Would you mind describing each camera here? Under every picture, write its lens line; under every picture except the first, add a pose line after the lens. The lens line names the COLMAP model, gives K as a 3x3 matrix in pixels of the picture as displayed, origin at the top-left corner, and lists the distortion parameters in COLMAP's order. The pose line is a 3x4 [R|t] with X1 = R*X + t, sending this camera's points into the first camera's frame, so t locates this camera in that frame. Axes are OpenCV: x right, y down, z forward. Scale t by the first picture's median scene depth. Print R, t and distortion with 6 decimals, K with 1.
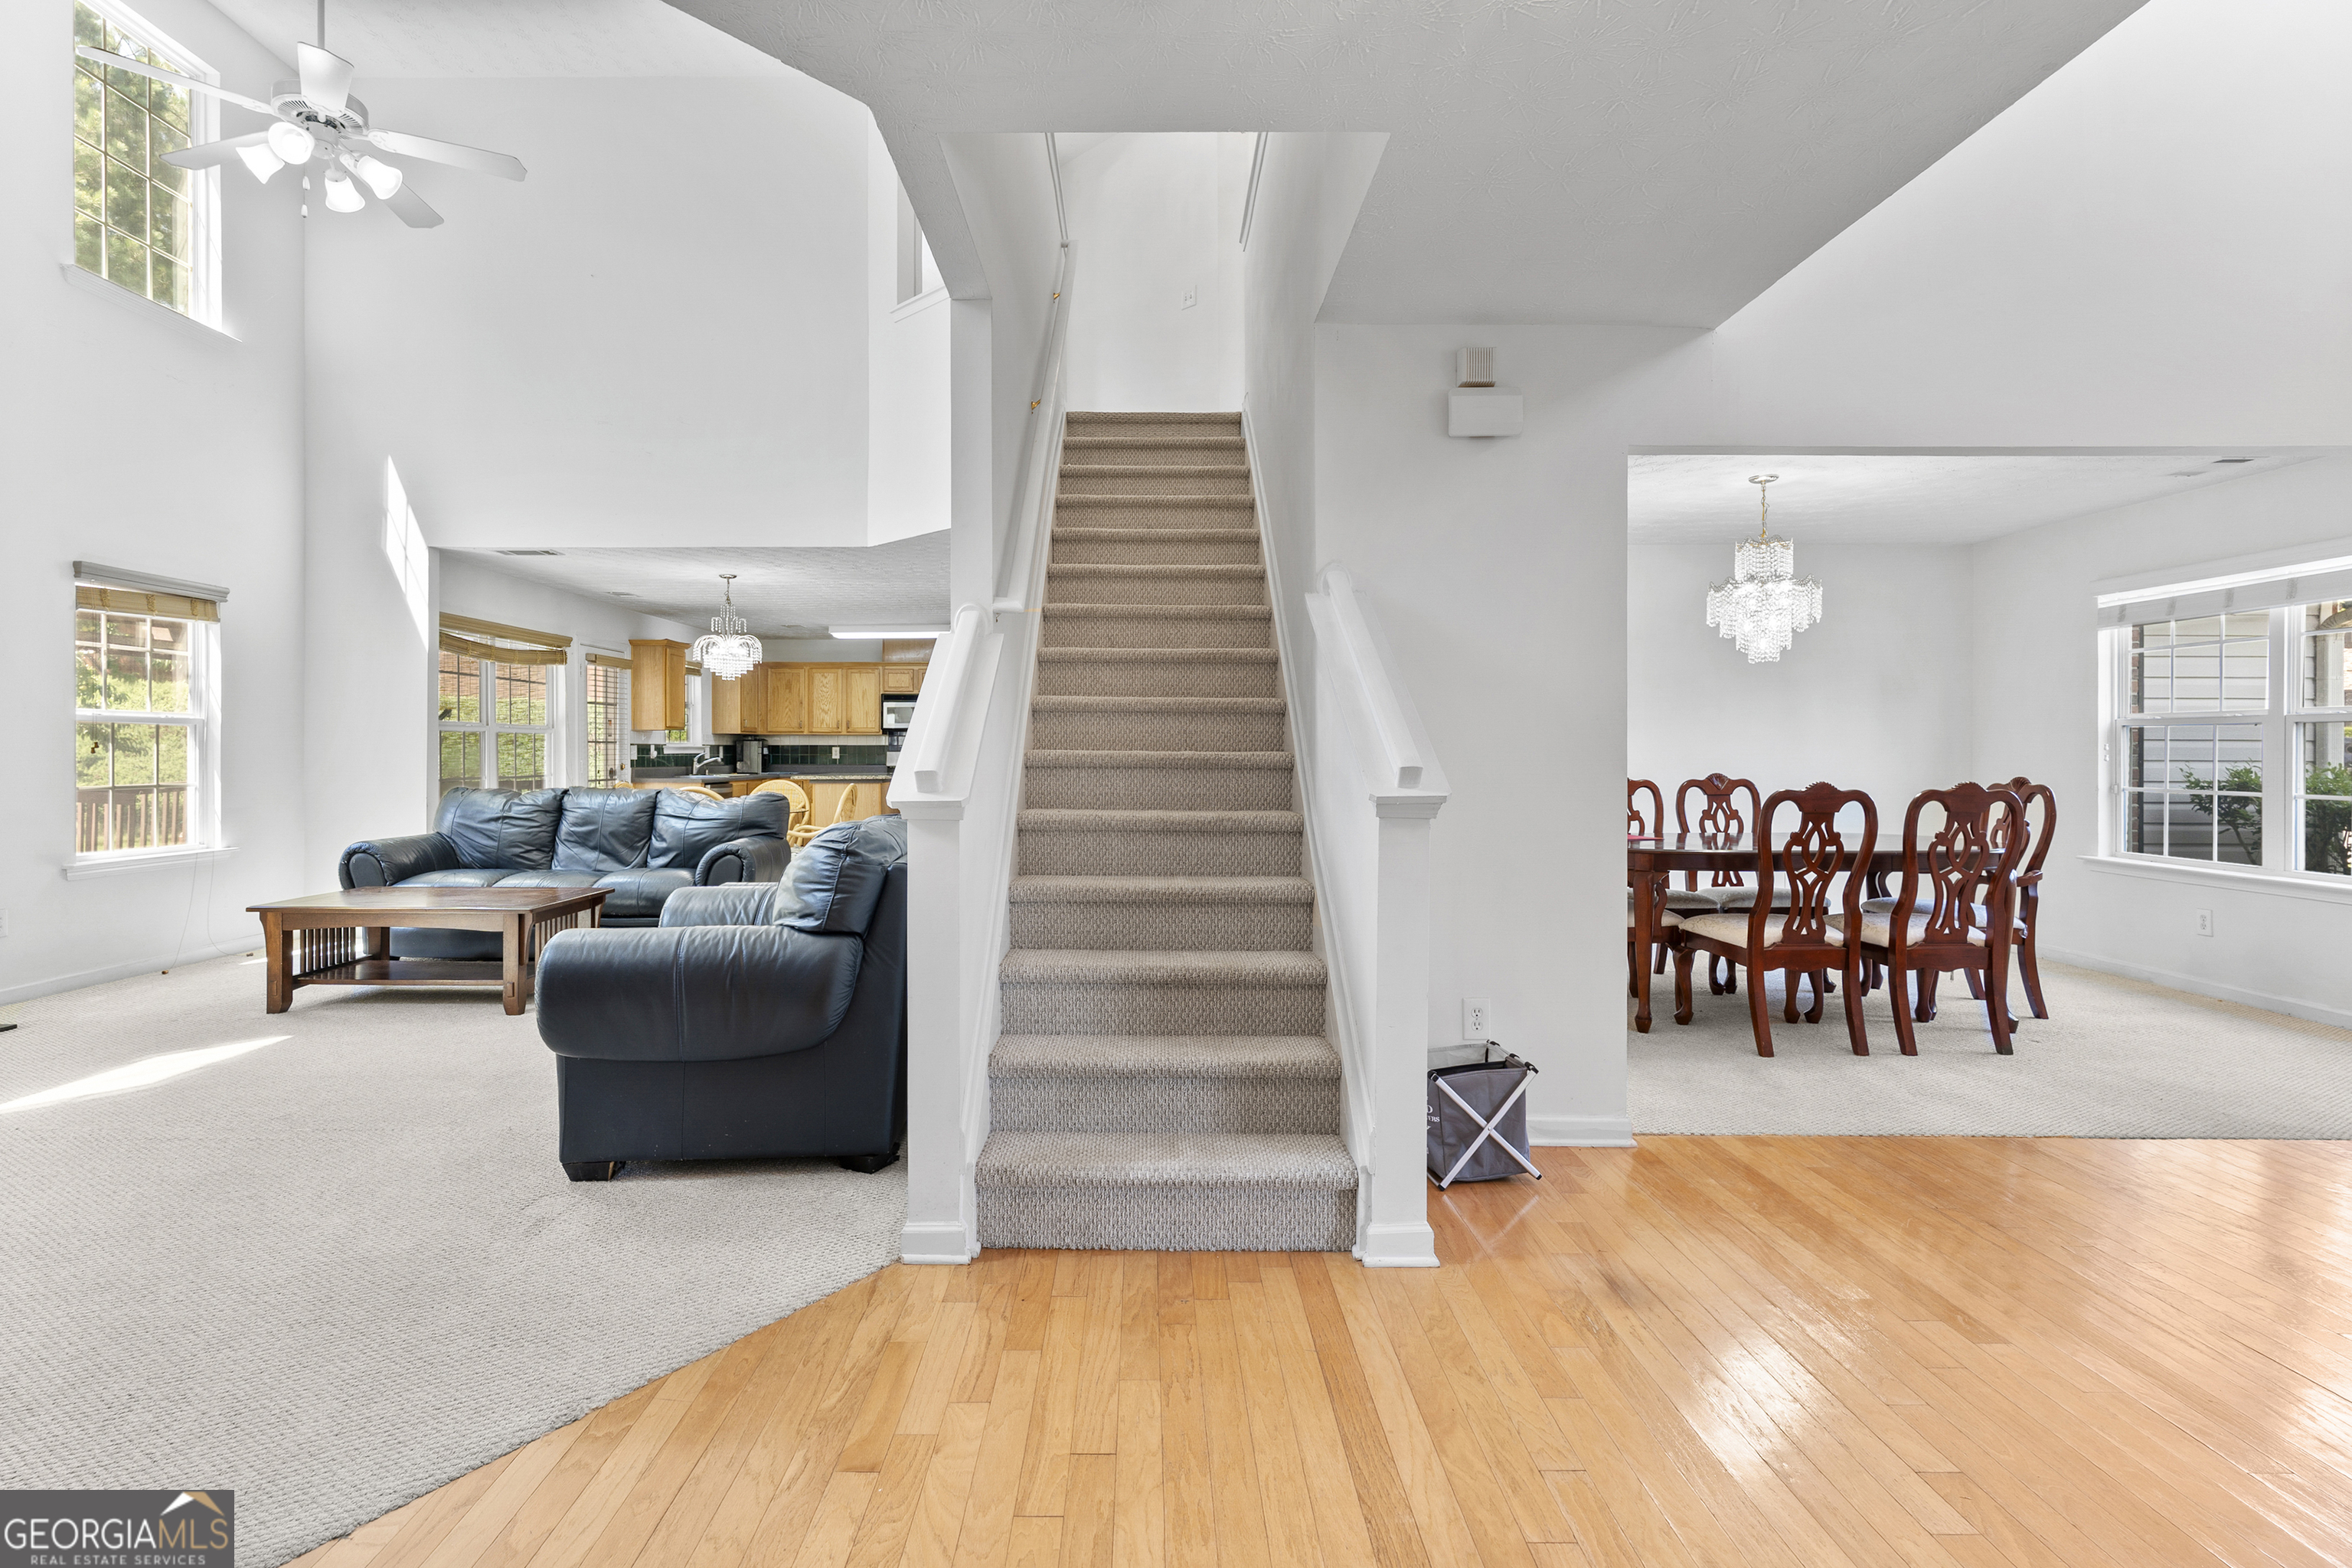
lens RADIAL K [[1148.1, 0, 1134.5], [0, 1148.1, 753.0], [0, 0, 1]] dist [-0.002596, 0.000032]
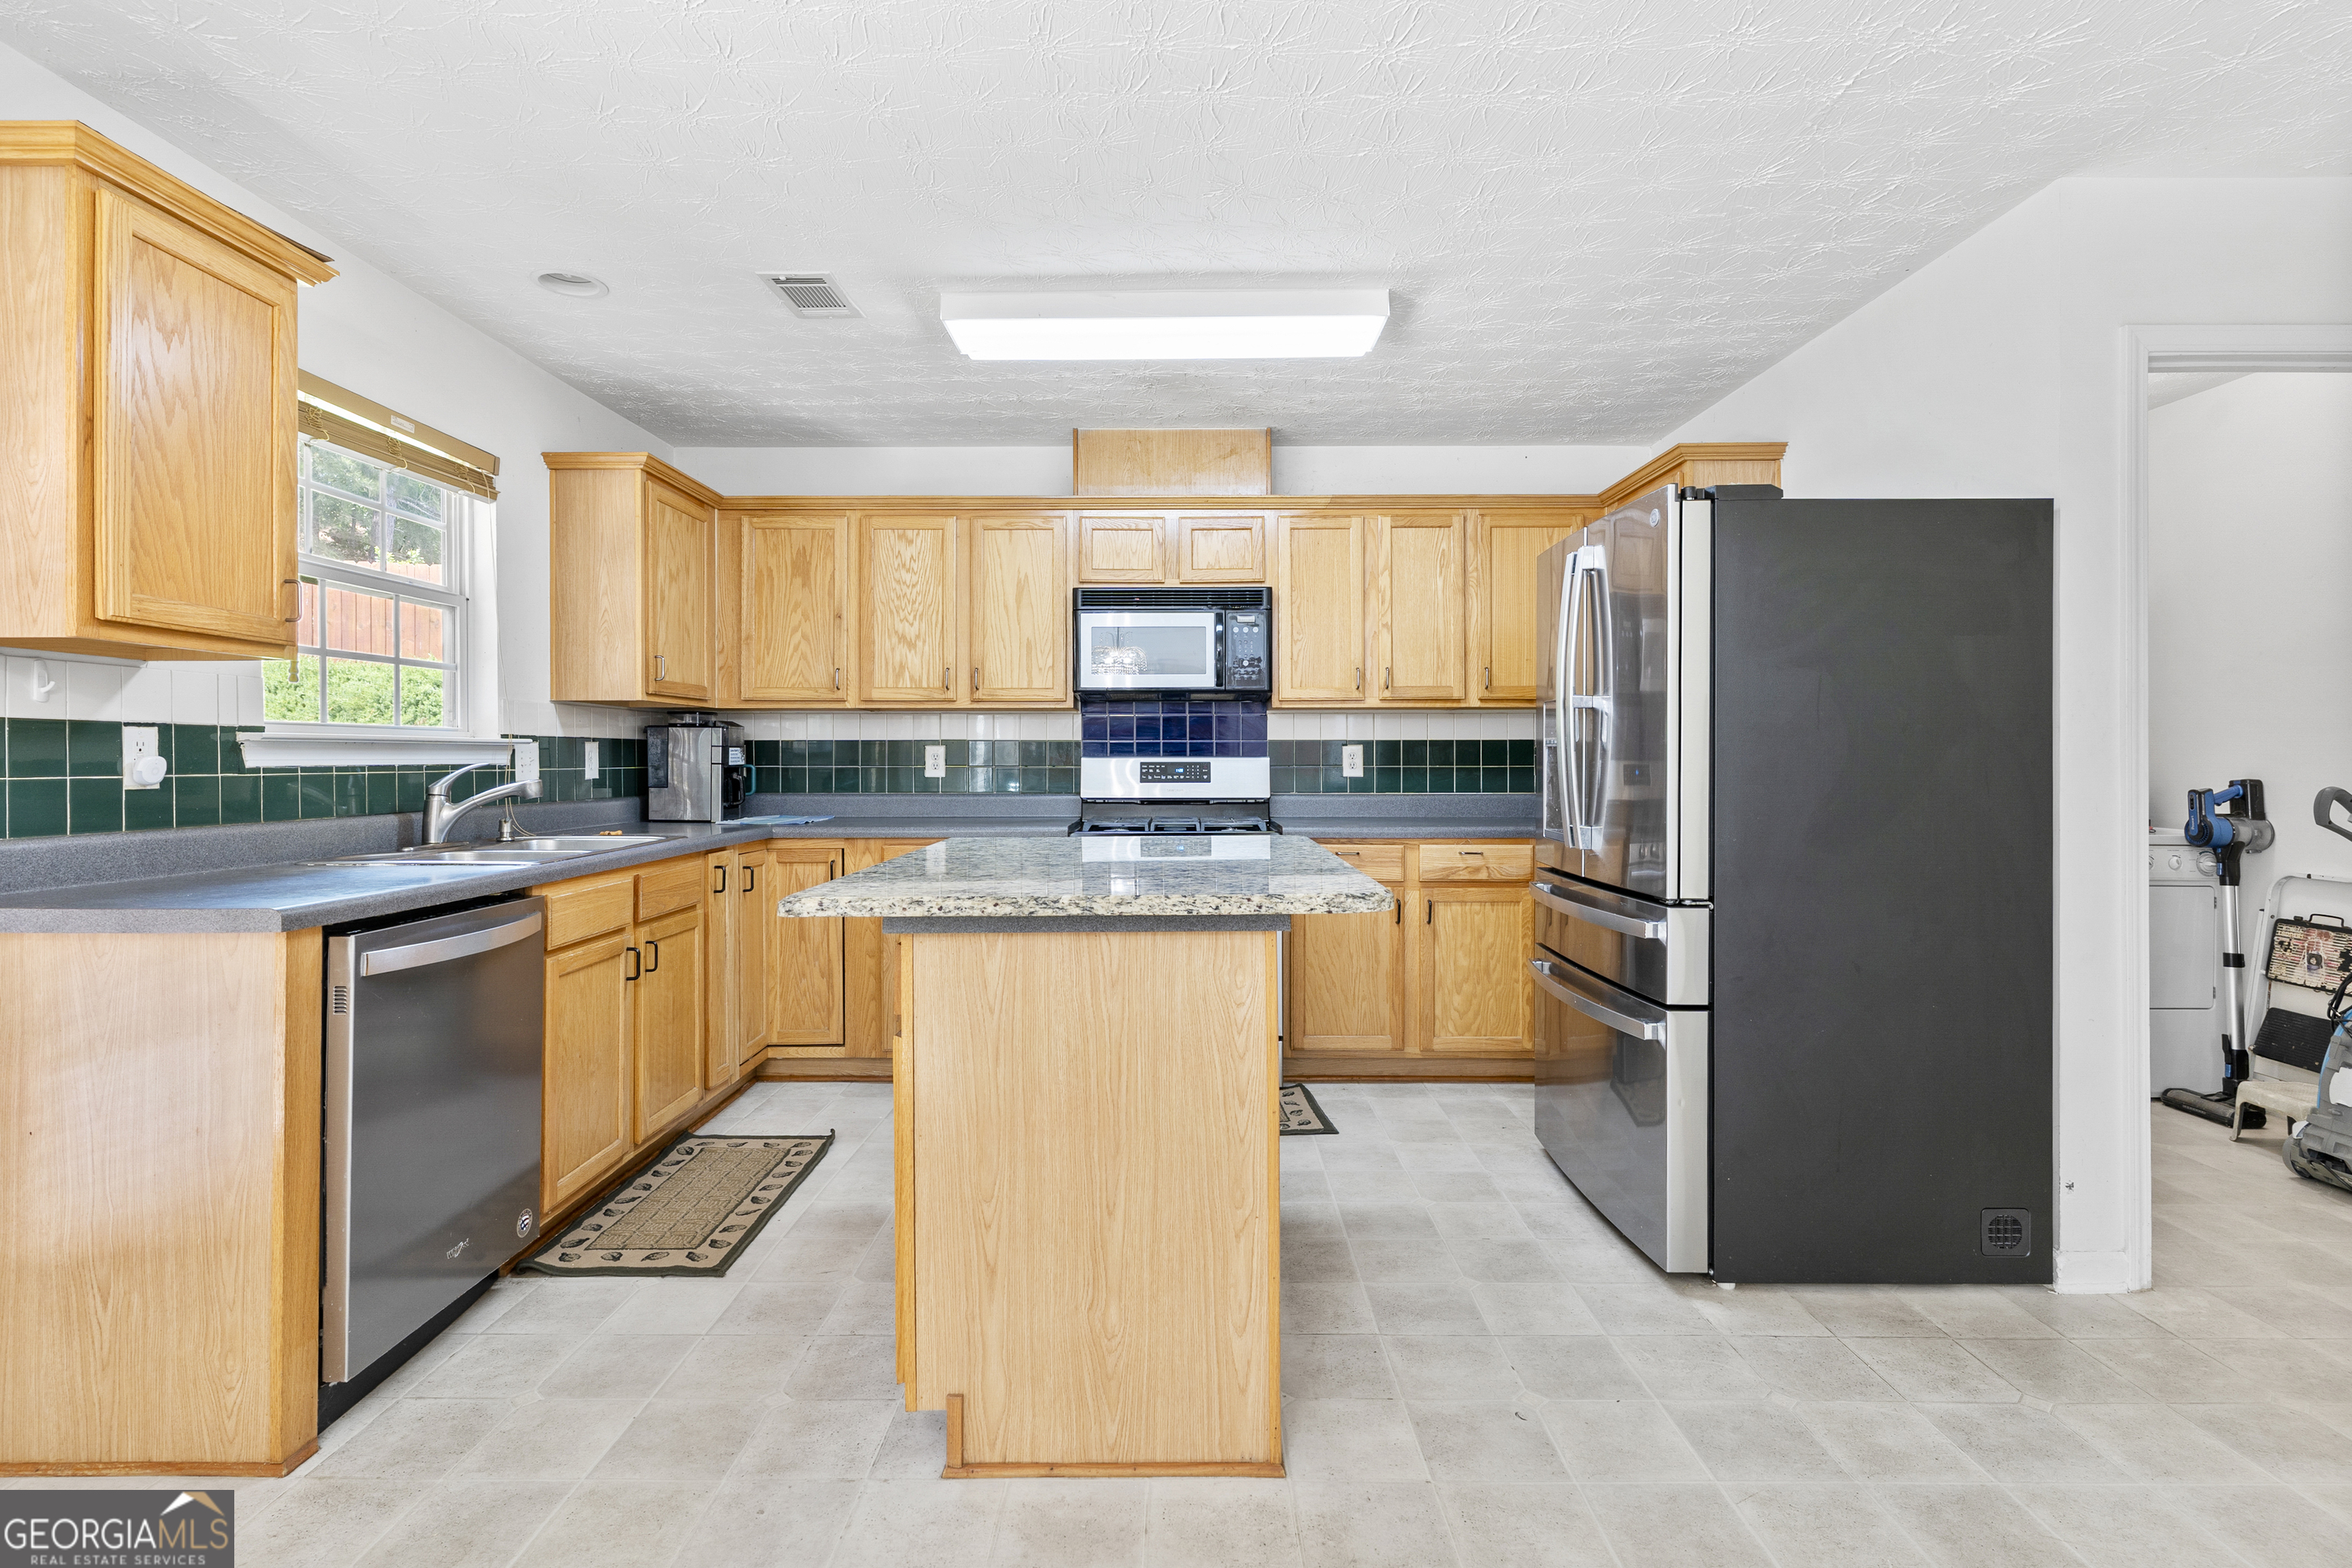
lens RADIAL K [[1115.5, 0, 1173.3], [0, 1115.5, 765.4], [0, 0, 1]] dist [0.002927, 0.000495]
pose [[0.999980, -0.001288, 0.006142, -0.347898], [0.001266, 0.999993, 0.003618, 0.000123], [-0.006147, -0.003610, 0.999975, 1.203666]]
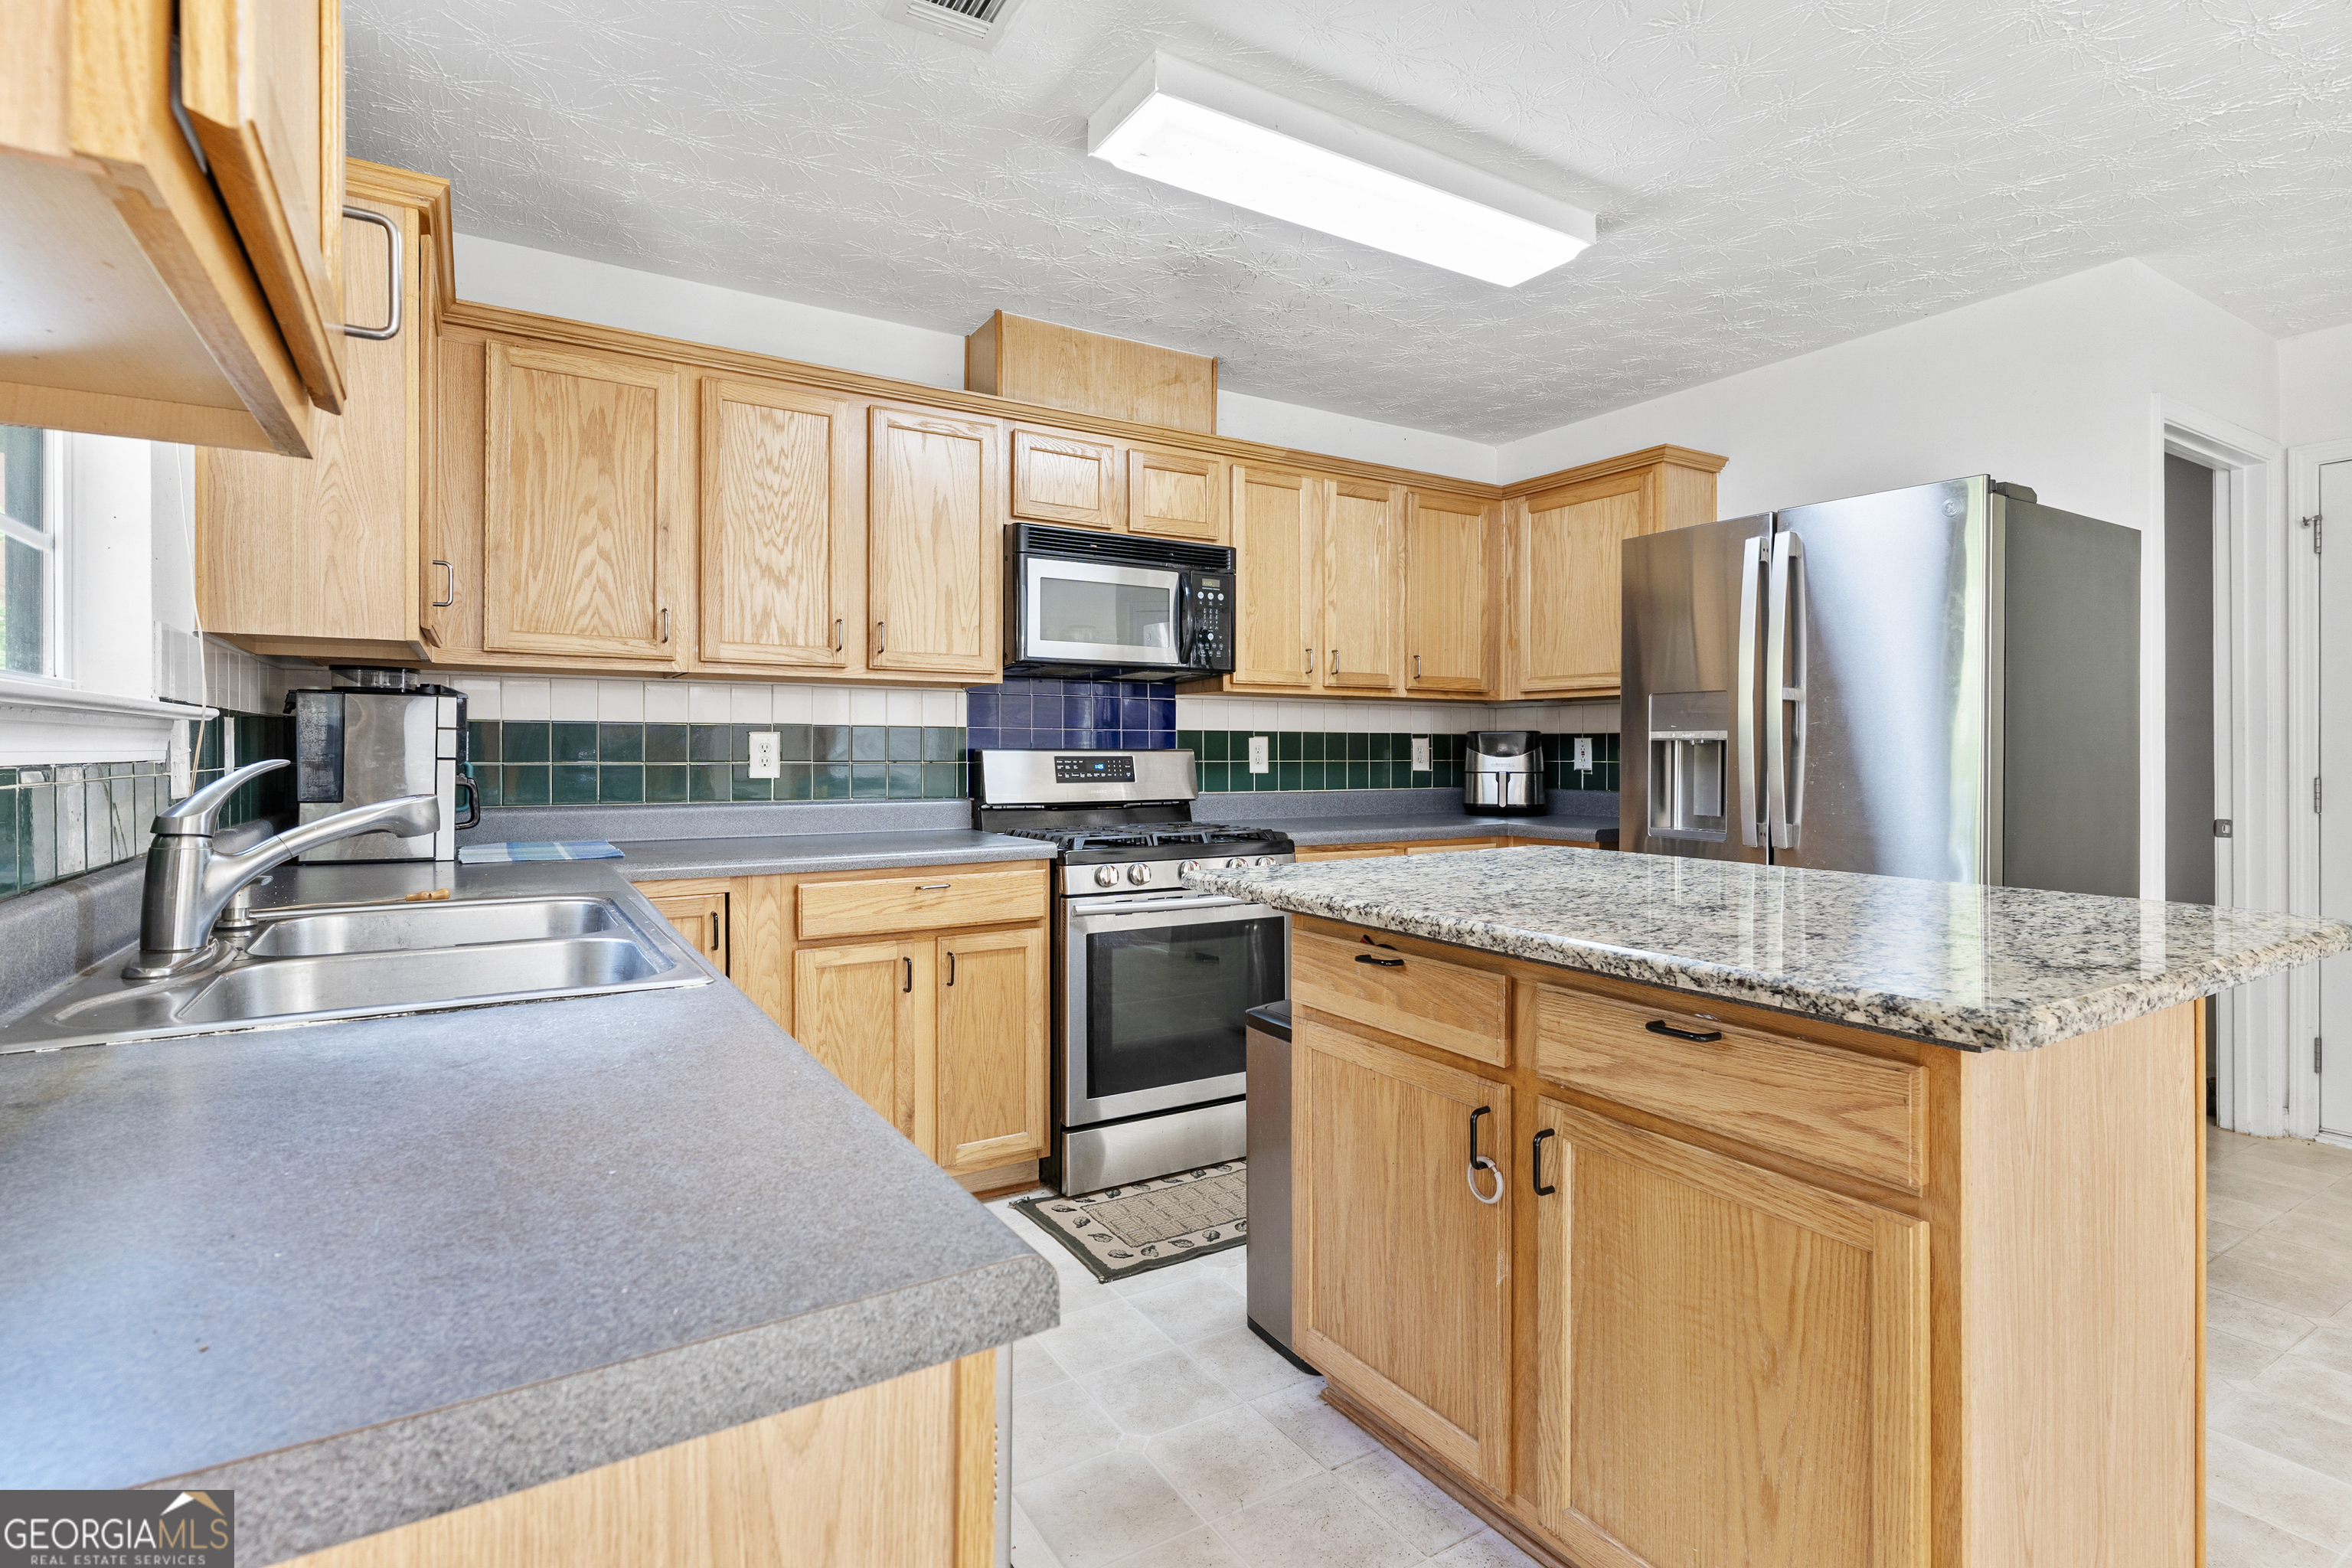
lens RADIAL K [[1123.2, 0, 1166.3], [0, 1123.2, 754.7], [0, 0, 1]] dist [0.001729, 0.000314]
pose [[0.847255, -0.000619, 0.531185, -0.584661], [0.000152, 1.000000, 0.000923, -0.000664], [-0.531186, -0.000701, 0.847255, 1.389732]]
